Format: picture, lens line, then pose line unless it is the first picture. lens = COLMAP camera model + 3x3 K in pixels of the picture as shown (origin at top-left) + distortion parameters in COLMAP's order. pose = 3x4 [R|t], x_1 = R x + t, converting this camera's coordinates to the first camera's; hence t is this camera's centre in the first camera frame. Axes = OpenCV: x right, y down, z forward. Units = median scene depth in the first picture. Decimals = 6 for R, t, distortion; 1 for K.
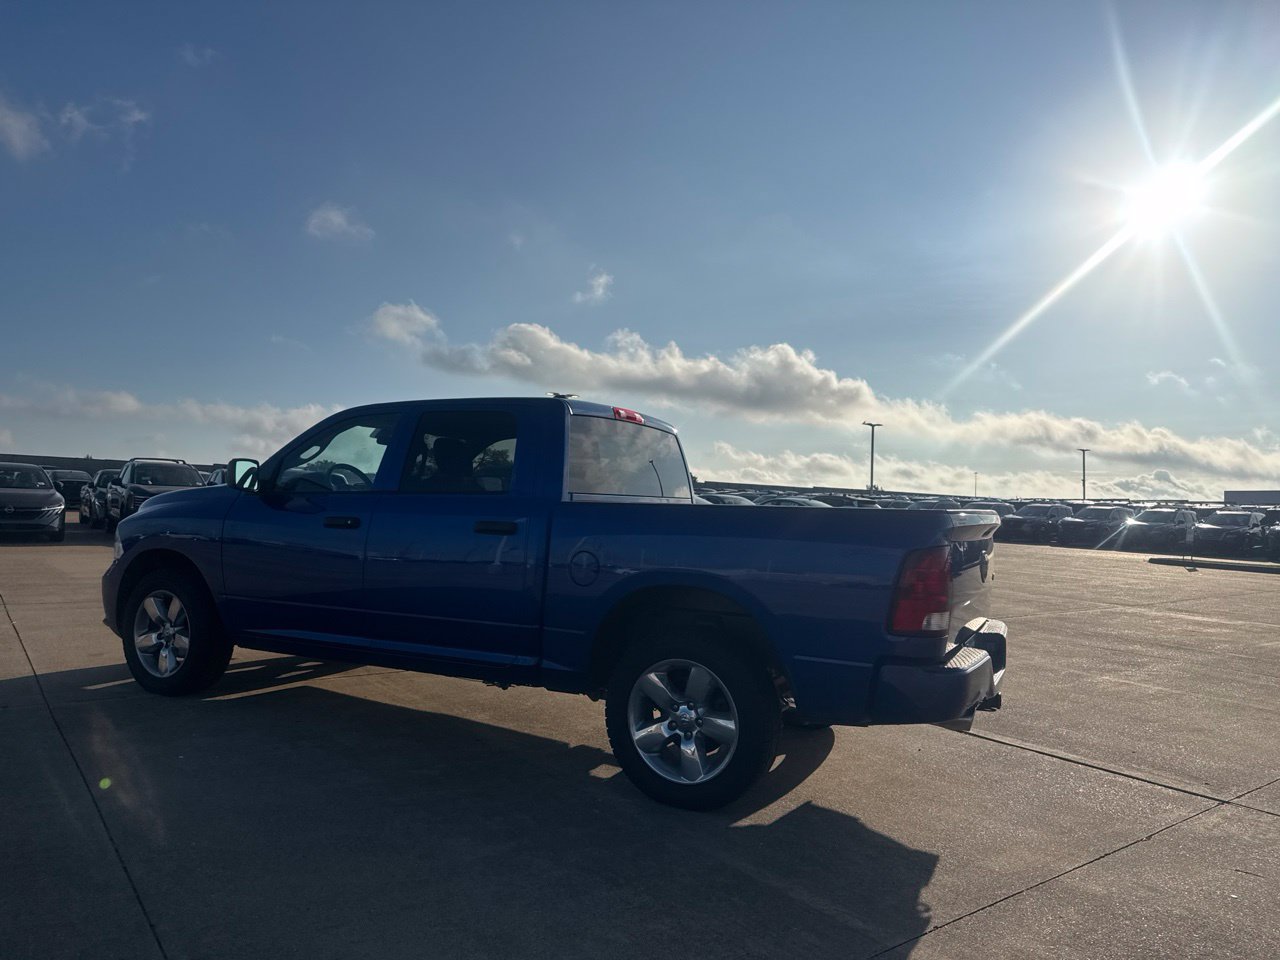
lens RADIAL K [[874.9, 0, 640.5], [0, 874.9, 512.5], [0, 0, 1]] dist [0.073152, -0.082622]
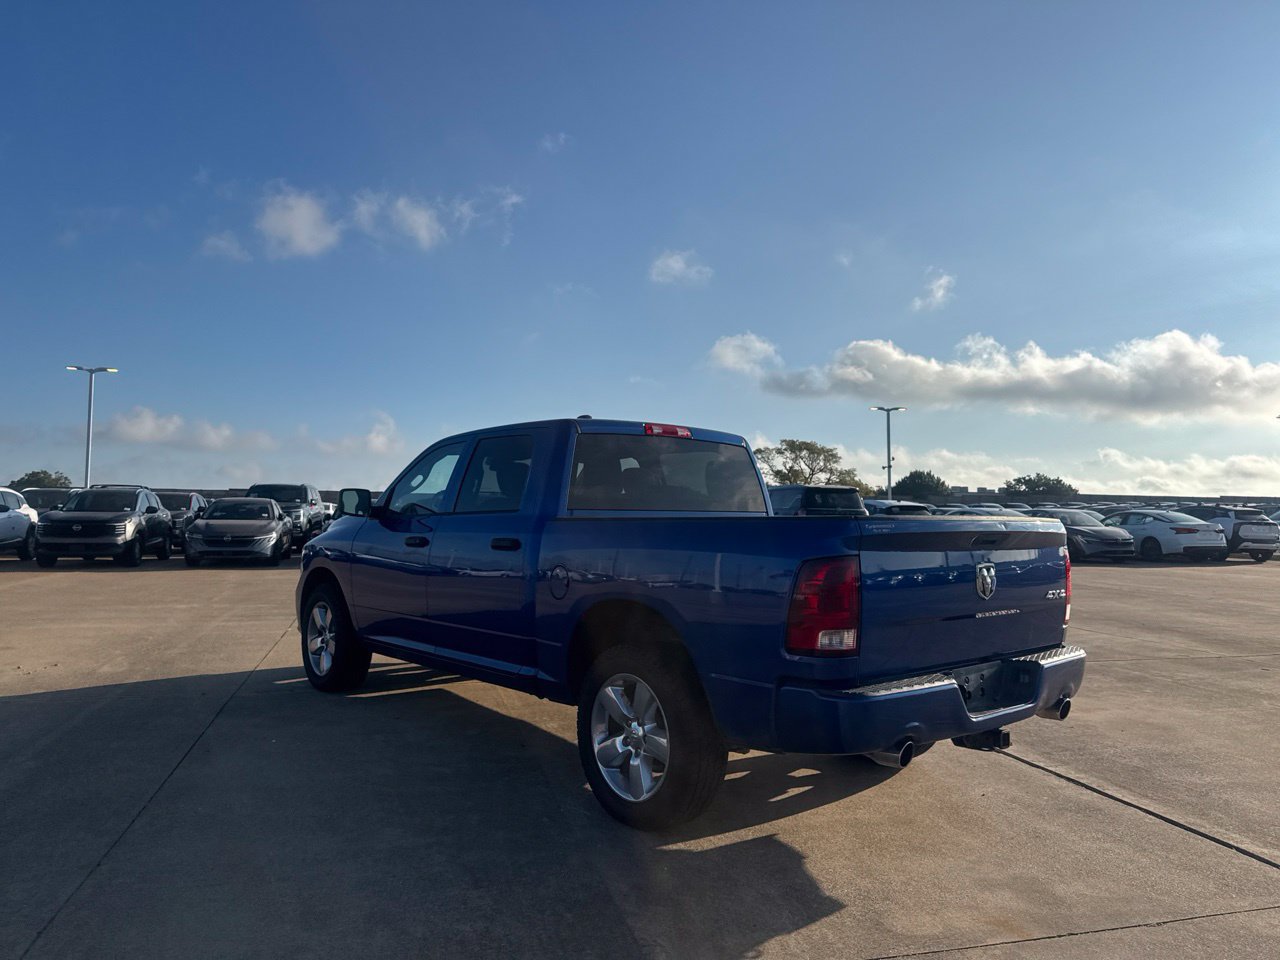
lens RADIAL K [[880.2, 0, 641.0], [0, 880.2, 512.9], [0, 0, 1]] dist [0.058173, -0.077057]
pose [[0.924947, -0.028795, -0.379005, 0.288434], [0.019454, 0.999406, -0.028452, 0.009134], [0.379599, 0.018944, 0.924957, 0.053358]]
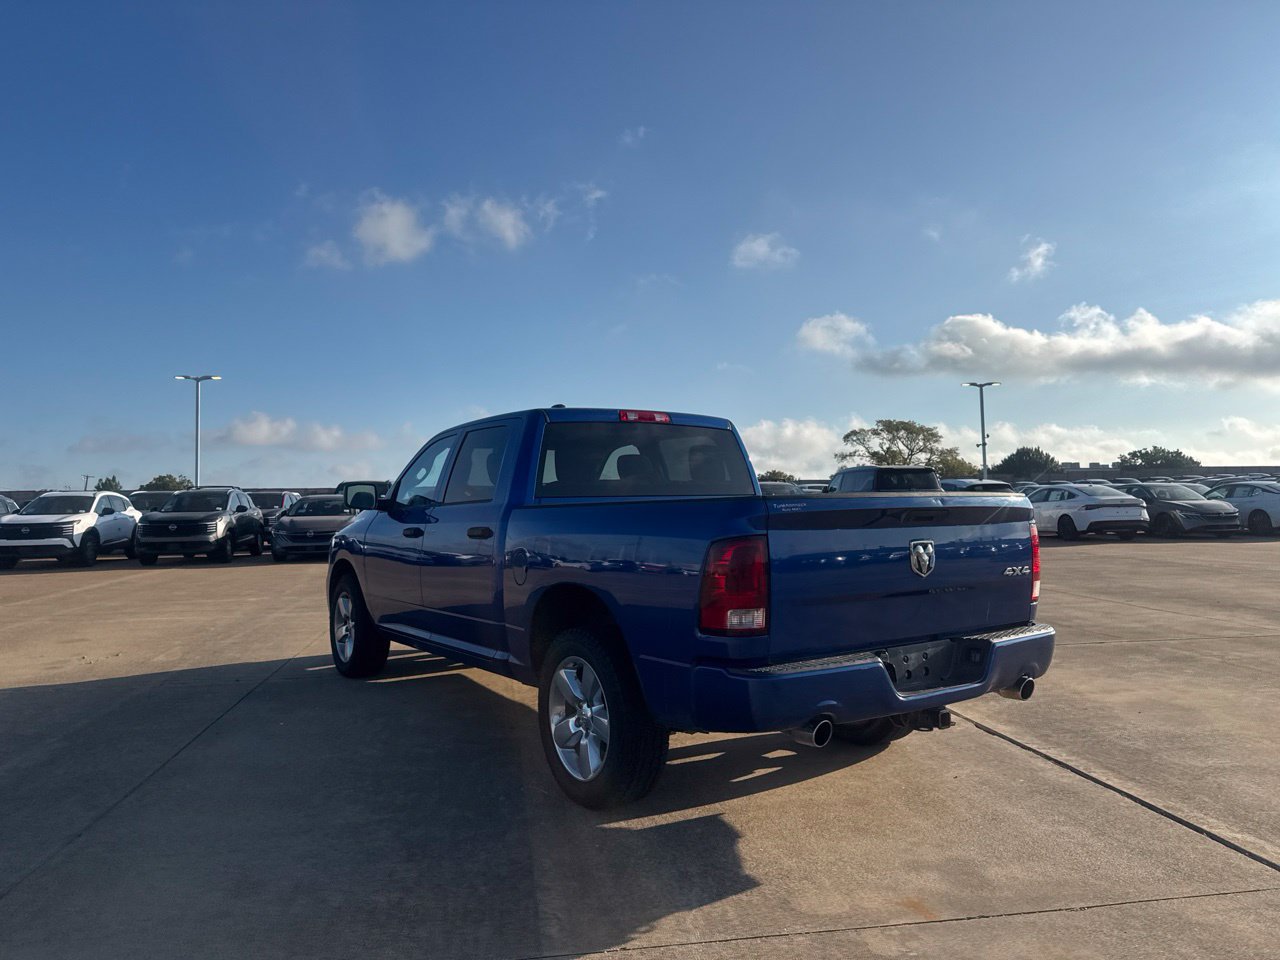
lens RADIAL K [[880.9, 0, 642.9], [0, 880.9, 493.7], [0, 0, 1]] dist [0.047290, -0.065988]
pose [[0.879290, -0.057160, -0.472844, 0.394456], [0.043665, 0.998266, -0.039477, 0.015509], [0.474281, 0.014066, 0.880261, 0.091001]]
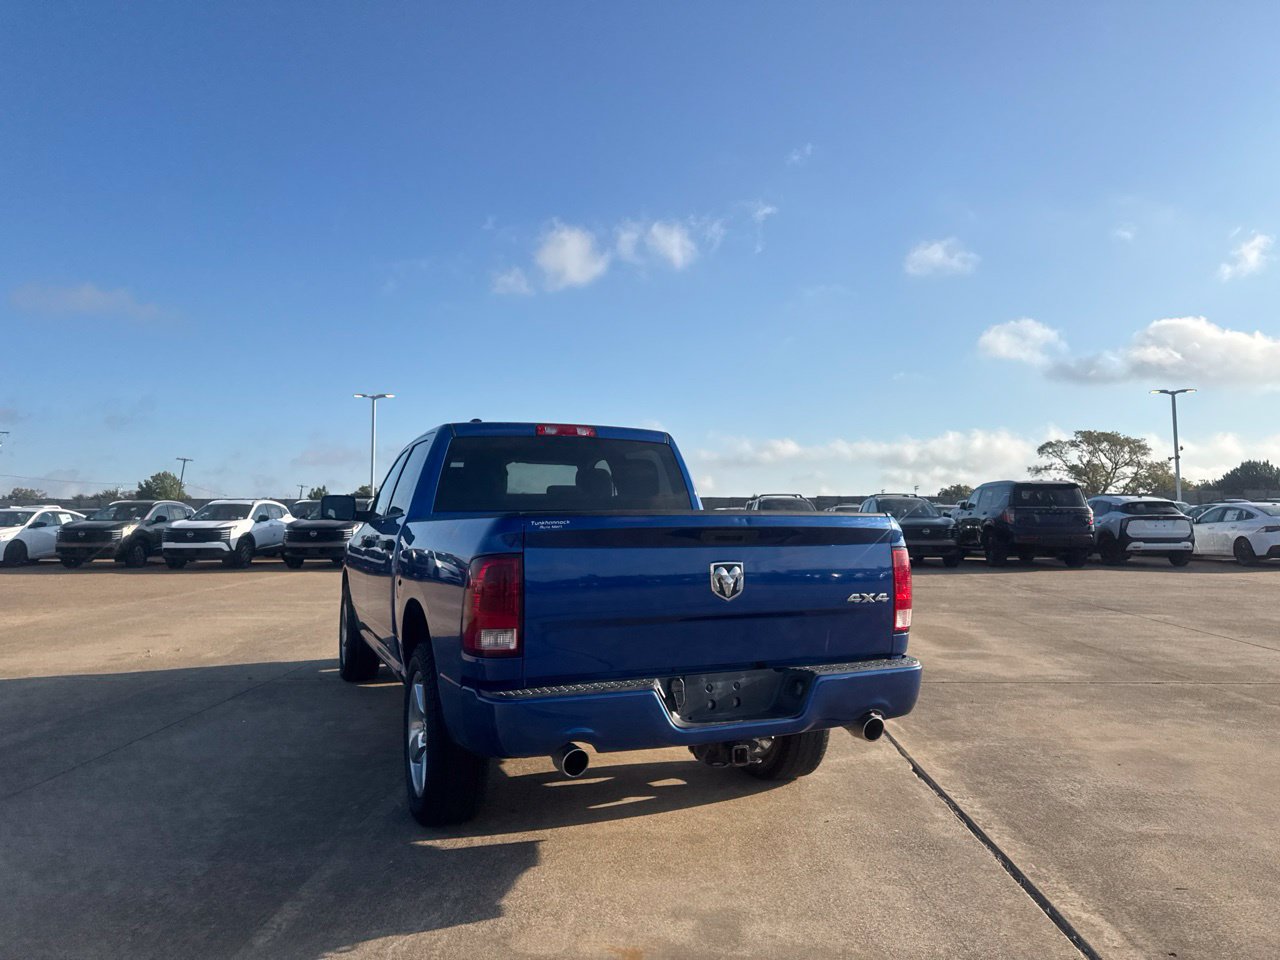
lens RADIAL K [[885.3, 0, 644.9], [0, 885.3, 458.3], [0, 0, 1]] dist [0.000486, -0.000877]
pose [[0.772246, -0.082259, -0.629975, 0.596530], [0.024110, 0.994663, -0.100323, 0.020912], [0.634865, 0.062285, 0.770108, 0.233834]]
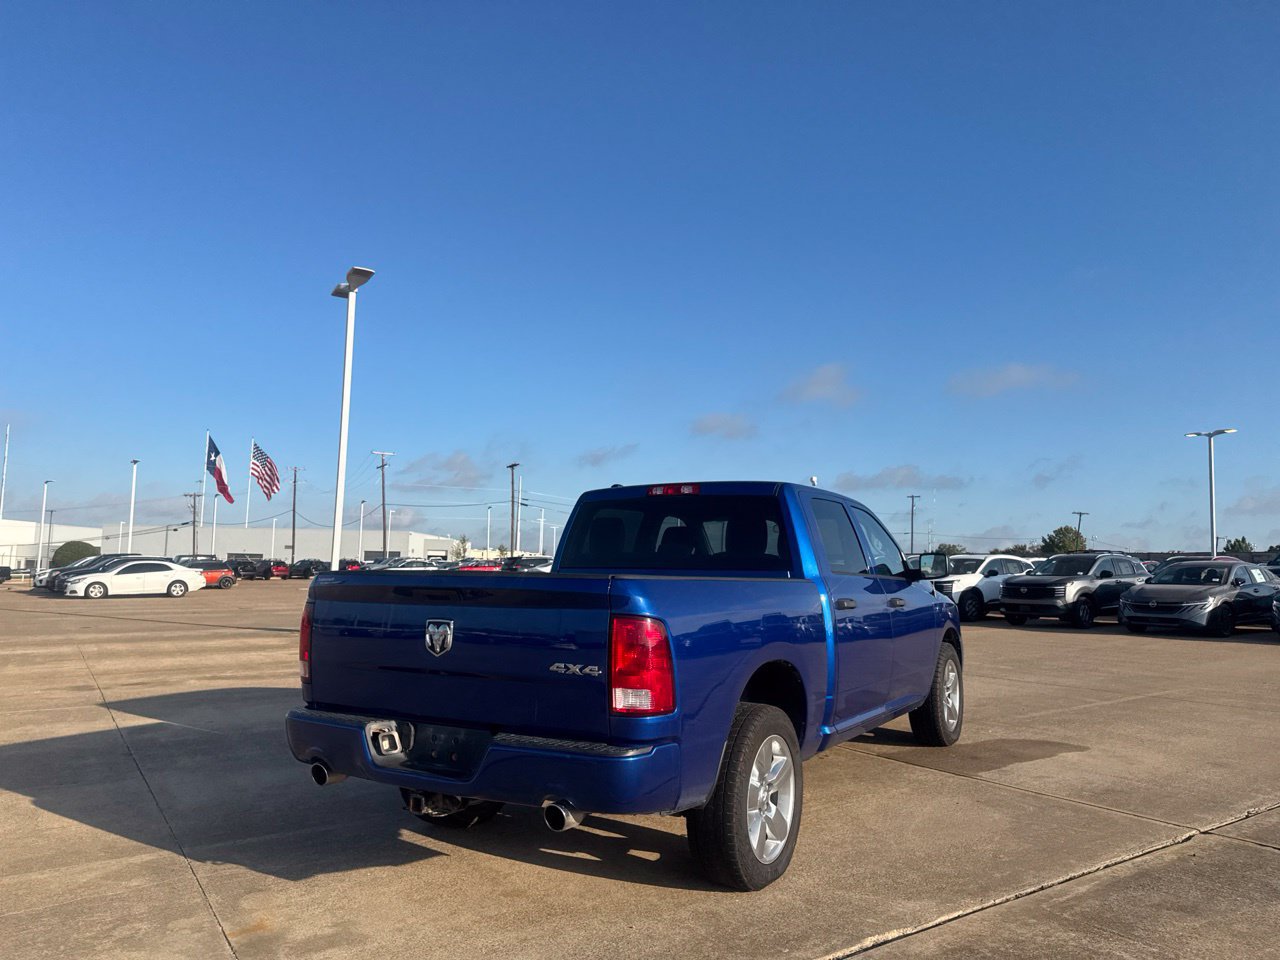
lens RADIAL K [[906.0, 0, 657.6], [0, 906.0, 490.1], [0, 0, 1]] dist [0.050647, -0.075334]
pose [[-0.056115, -0.123799, -0.990719, 0.884718], [-0.023875, 0.992166, -0.122627, 0.017056], [0.998139, 0.016772, -0.058632, 0.889866]]
